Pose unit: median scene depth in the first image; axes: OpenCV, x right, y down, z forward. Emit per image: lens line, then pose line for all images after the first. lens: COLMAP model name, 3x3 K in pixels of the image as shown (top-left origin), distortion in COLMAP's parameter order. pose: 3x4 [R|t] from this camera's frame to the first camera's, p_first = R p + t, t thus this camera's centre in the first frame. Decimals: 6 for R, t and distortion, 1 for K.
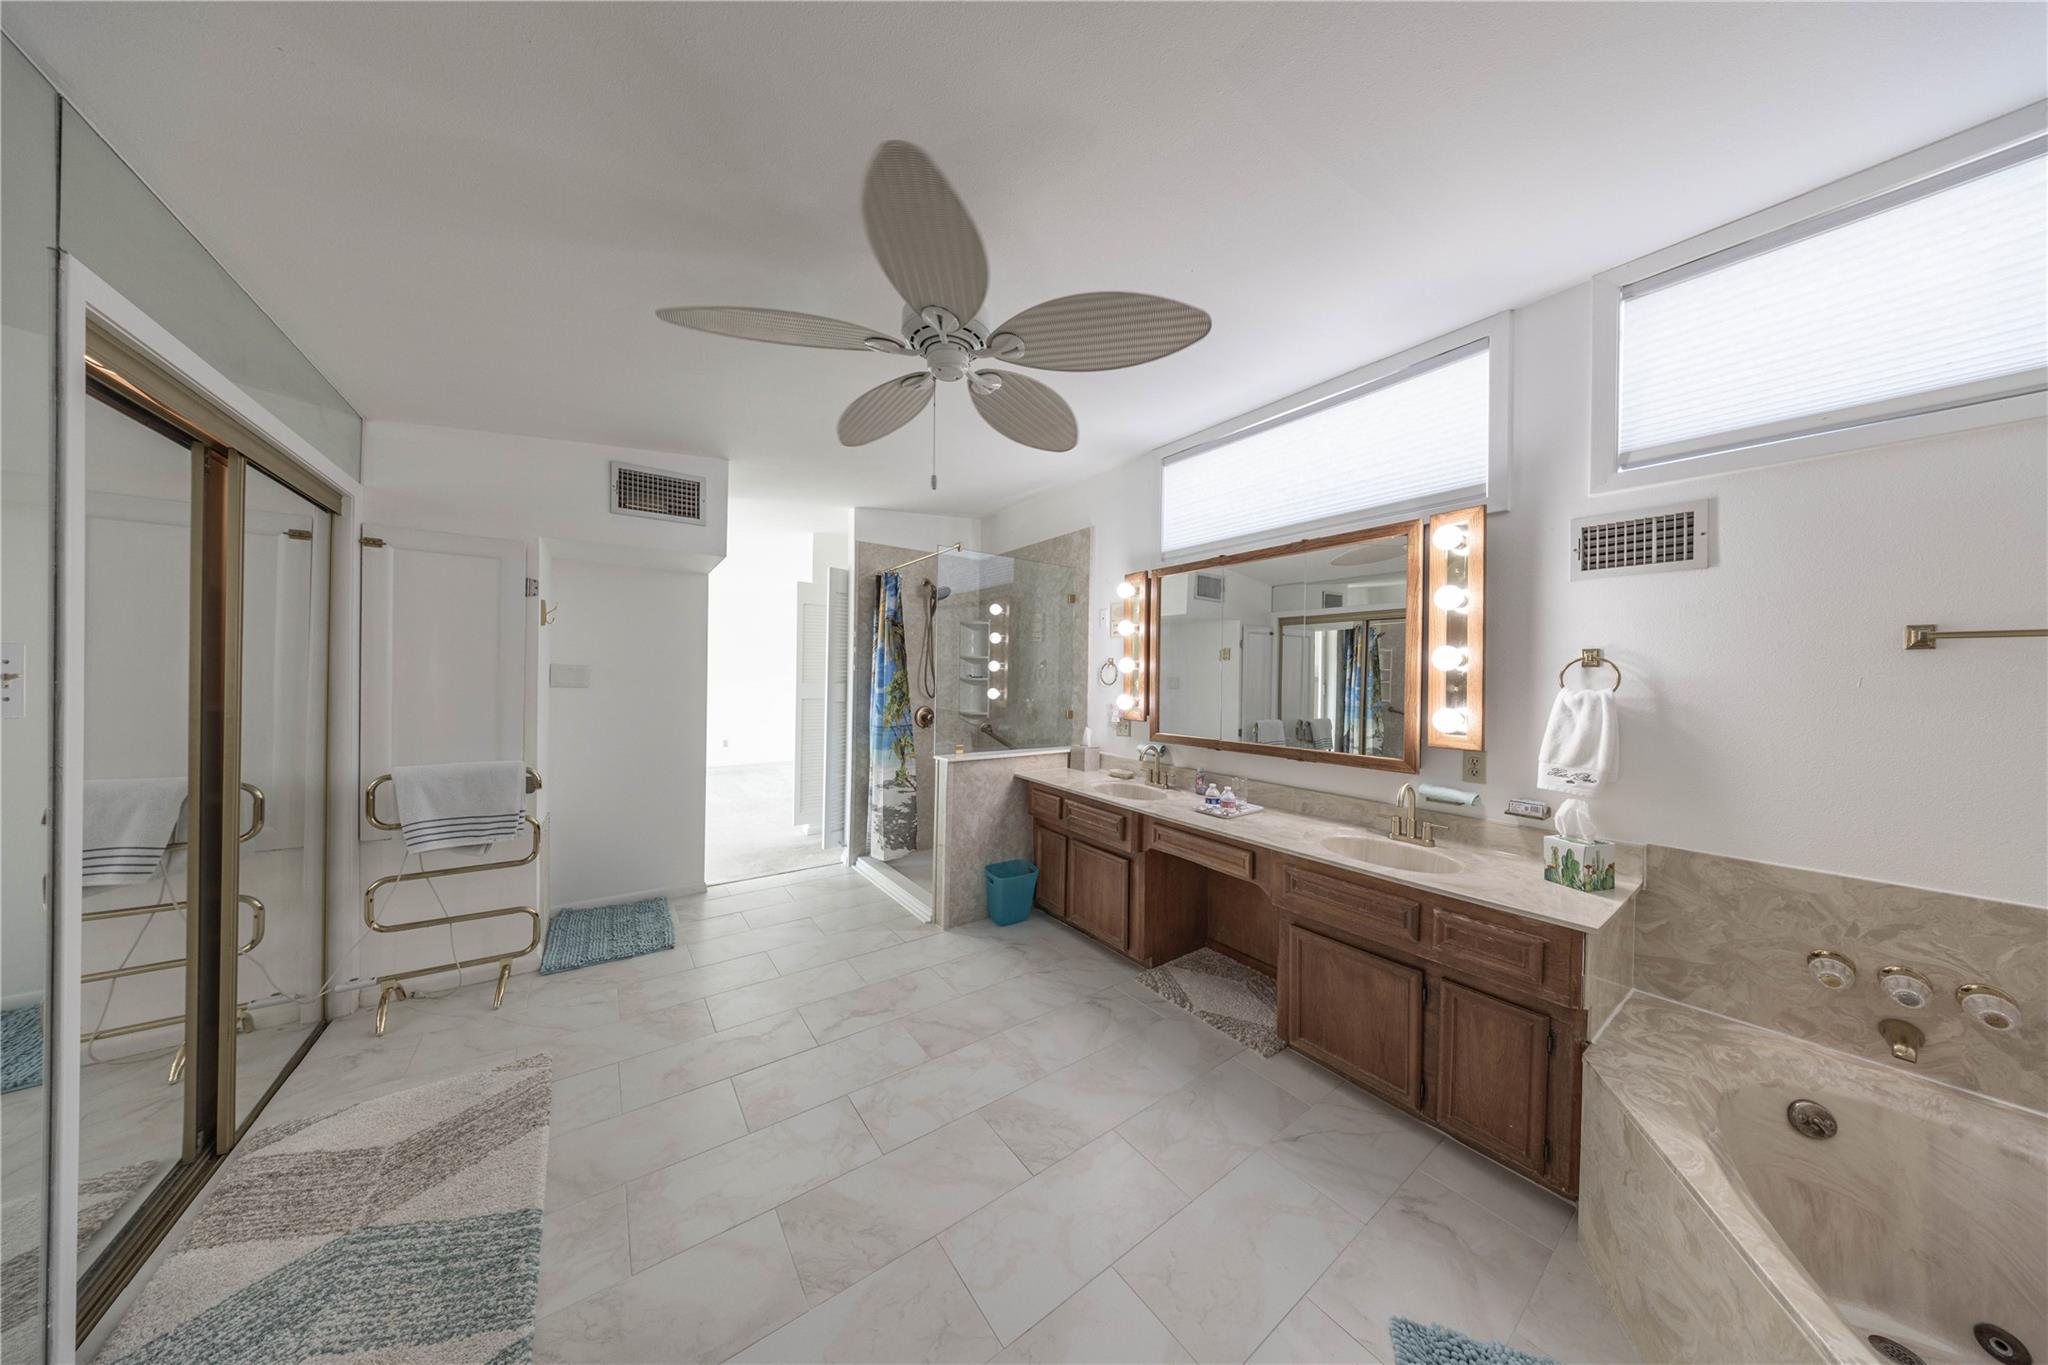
lens RADIAL K [[611.9, 0, 1028.9], [0, 611.9, 678.5], [0, 0, 1]] dist [-0.000892, -0.000047]
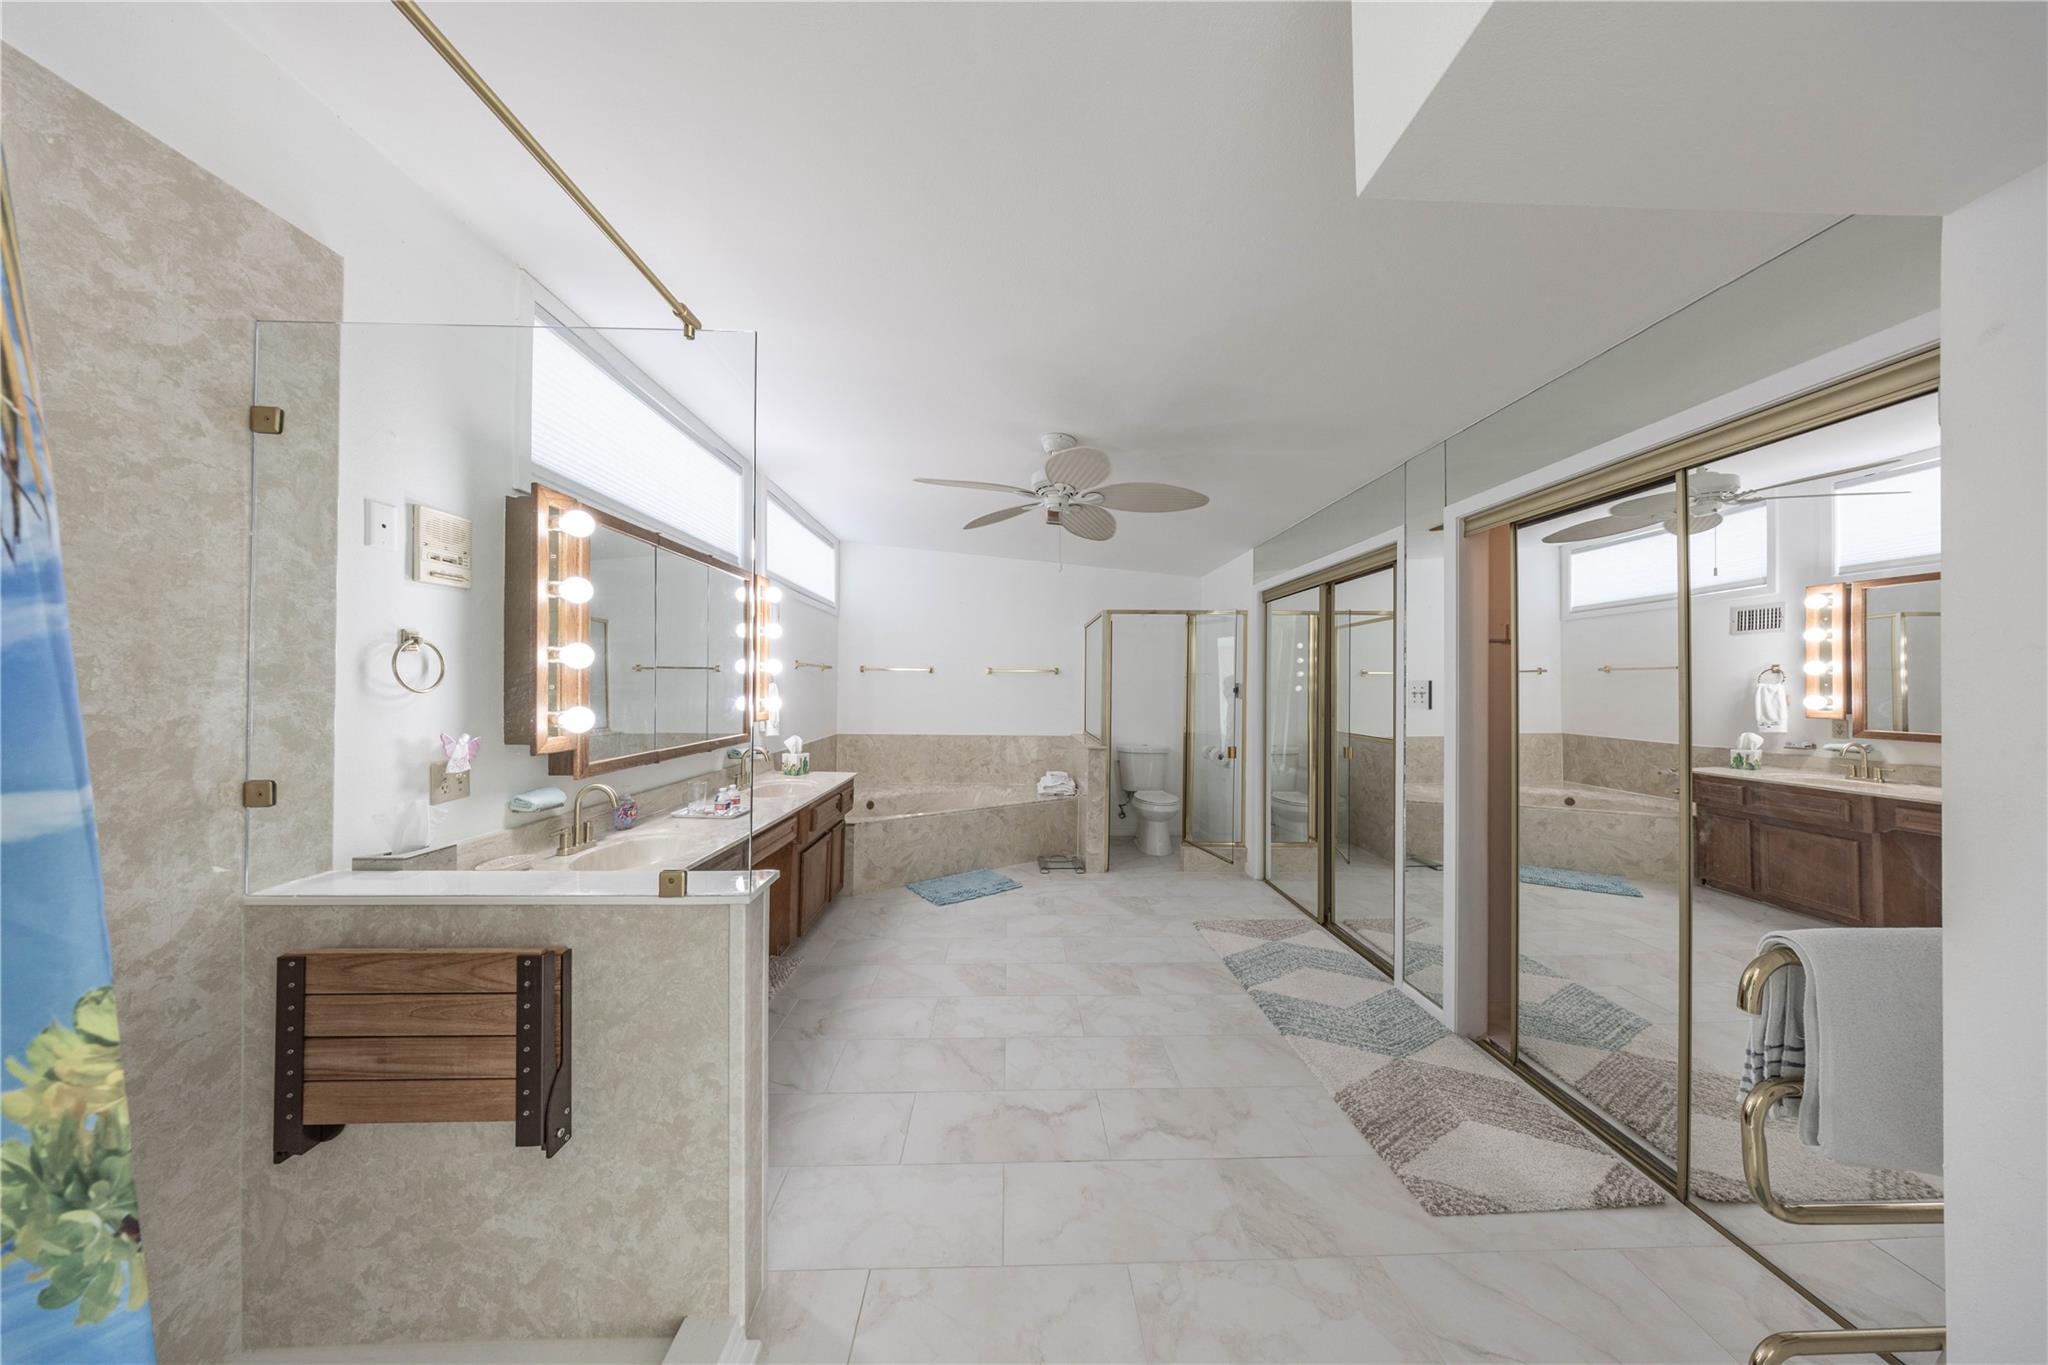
lens RADIAL K [[611.9, 0, 1019.0], [0, 611.9, 689.9], [0, 0, 1]] dist [-0.000892, -0.000047]
pose [[-0.830878, -0.016763, 0.556202, -0.747069], [-0.016214, 0.999851, 0.005913, 0.000251], [-0.556219, -0.004105, -0.831026, 1.829531]]
